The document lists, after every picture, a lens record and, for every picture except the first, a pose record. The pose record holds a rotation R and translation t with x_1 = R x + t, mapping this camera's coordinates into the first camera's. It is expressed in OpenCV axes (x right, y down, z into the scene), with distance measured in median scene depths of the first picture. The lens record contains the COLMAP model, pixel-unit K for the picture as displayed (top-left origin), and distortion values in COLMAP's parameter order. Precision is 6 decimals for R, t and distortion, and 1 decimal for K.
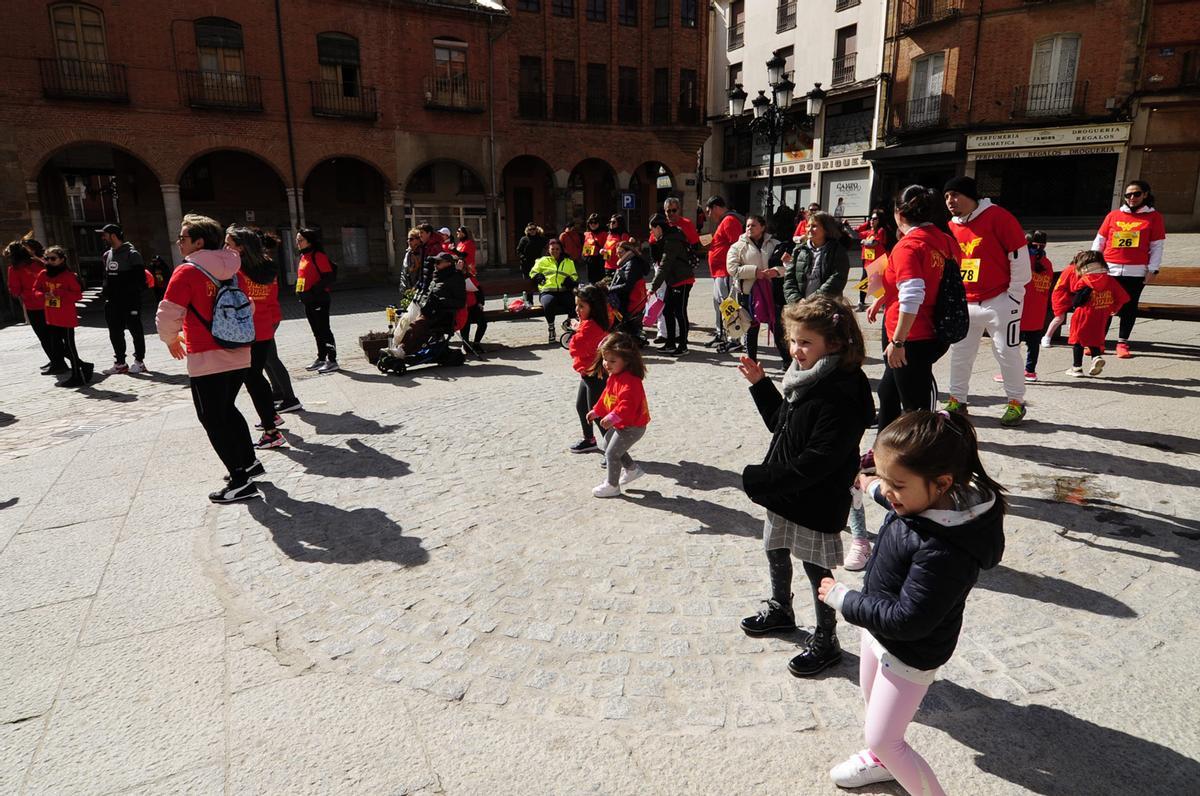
lens RADIAL K [[723.5, 0, 600.0], [0, 723.5, 398.0], [0, 0, 1]] dist [-0.006052, -0.004858]
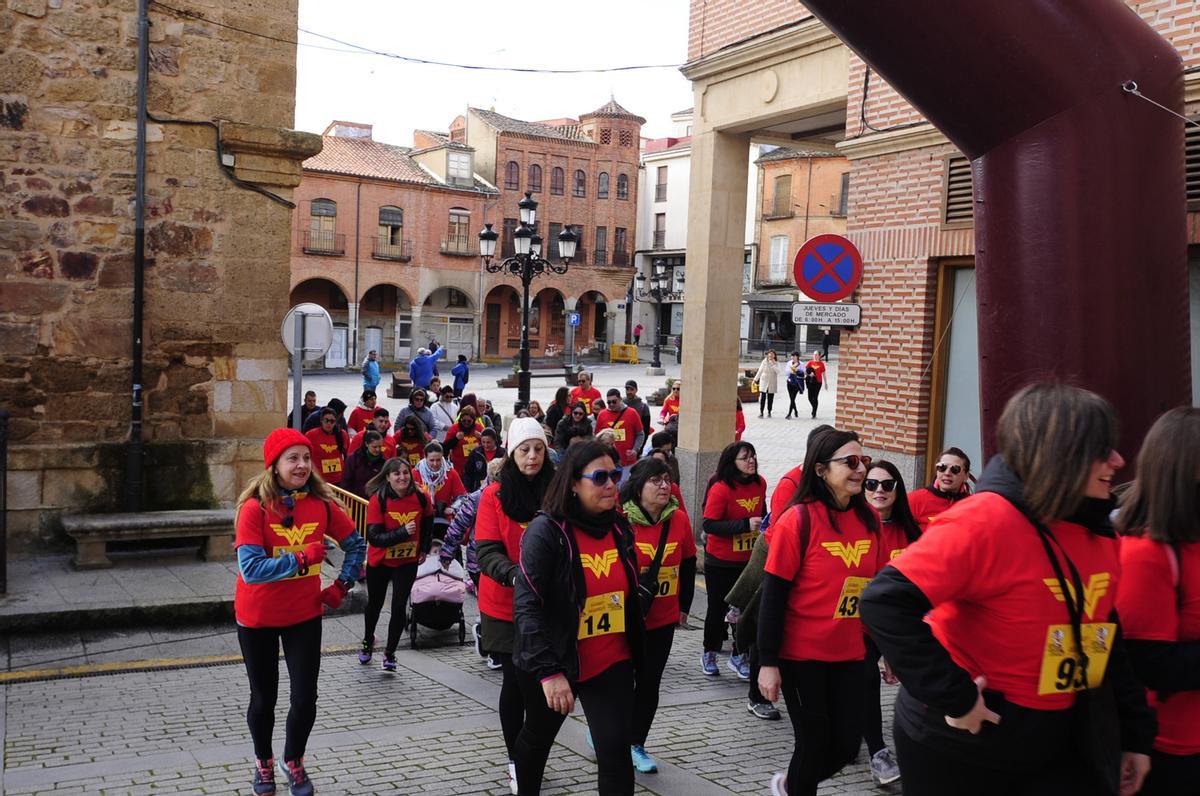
lens RADIAL K [[1189.2, 0, 600.0], [0, 1189.2, 398.0], [0, 0, 1]] dist [0.008808, -0.011167]
pose [[0.994972, 0.044795, 0.089574, -0.121353], [-0.029417, 0.985659, -0.166163, 0.276509], [-0.095733, 0.162692, 0.982022, -1.336832]]
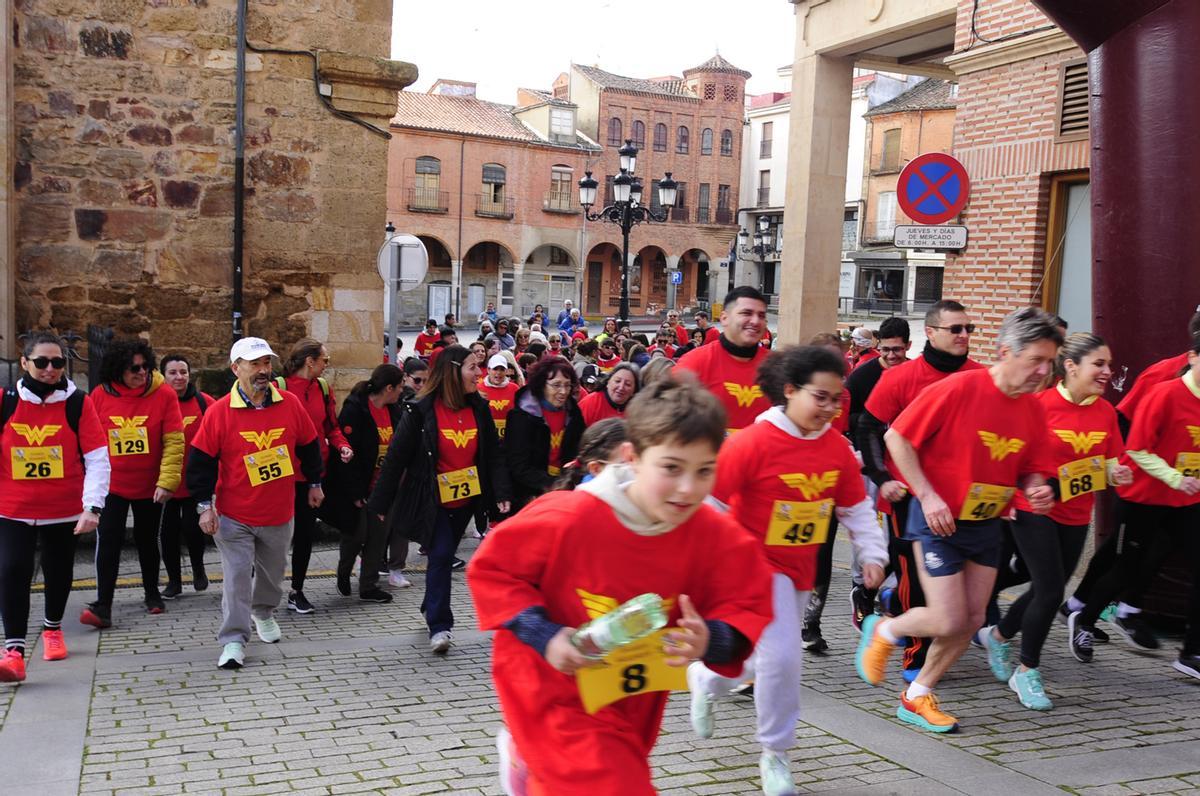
lens RADIAL K [[1189.2, 0, 600.0], [0, 1189.2, 398.0], [0, 0, 1]] dist [0.008808, -0.011167]
pose [[0.998639, 0.051893, 0.005176, -0.117126], [-0.050741, 0.989767, -0.133364, 0.288108], [-0.012044, 0.132920, 0.991054, -1.328961]]
